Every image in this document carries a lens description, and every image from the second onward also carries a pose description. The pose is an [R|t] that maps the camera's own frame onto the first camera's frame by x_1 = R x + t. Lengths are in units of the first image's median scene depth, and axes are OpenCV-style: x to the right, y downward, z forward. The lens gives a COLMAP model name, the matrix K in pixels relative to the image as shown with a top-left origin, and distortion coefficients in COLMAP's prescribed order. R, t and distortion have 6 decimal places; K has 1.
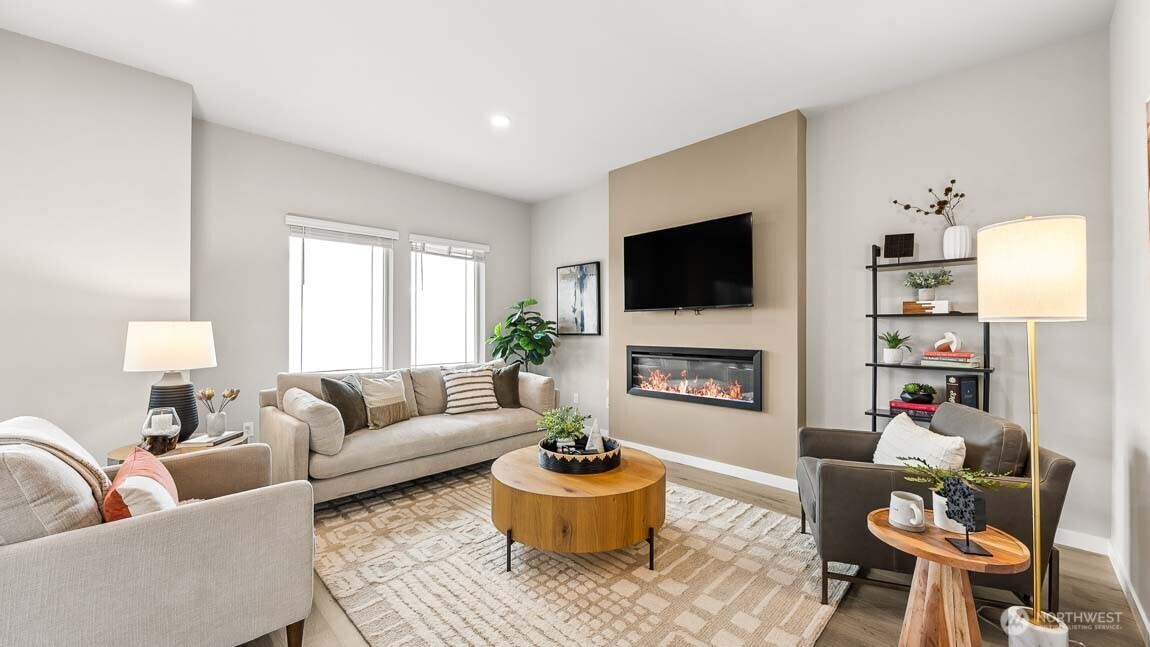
lens RADIAL K [[439.3, 0, 575.0], [0, 439.3, 323.5], [0, 0, 1]] dist [0.000129, 0.000022]
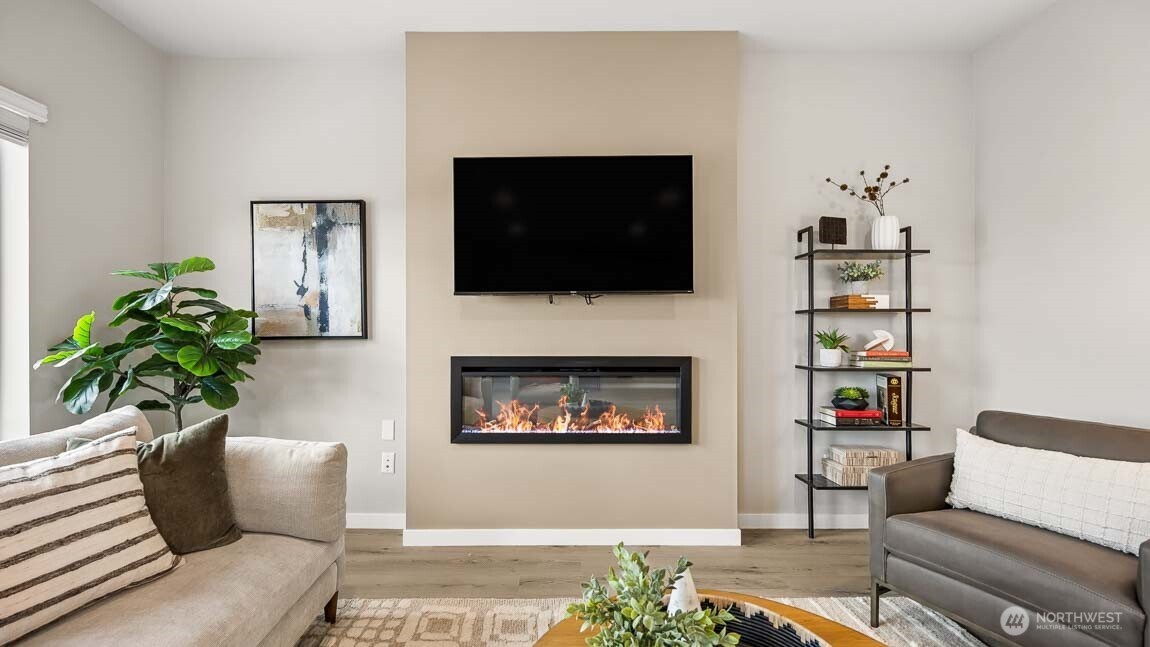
lens RADIAL K [[462.5, 0, 575.0], [0, 462.5, 323.5], [0, 0, 1]] dist [-0.000013, 0.000301]
pose [[0.709832, 0.009760, 0.704304, -0.196476], [-0.006872, 0.999952, -0.006930, 0.012405], [-0.704338, 0.000079, 0.709865, 0.517855]]
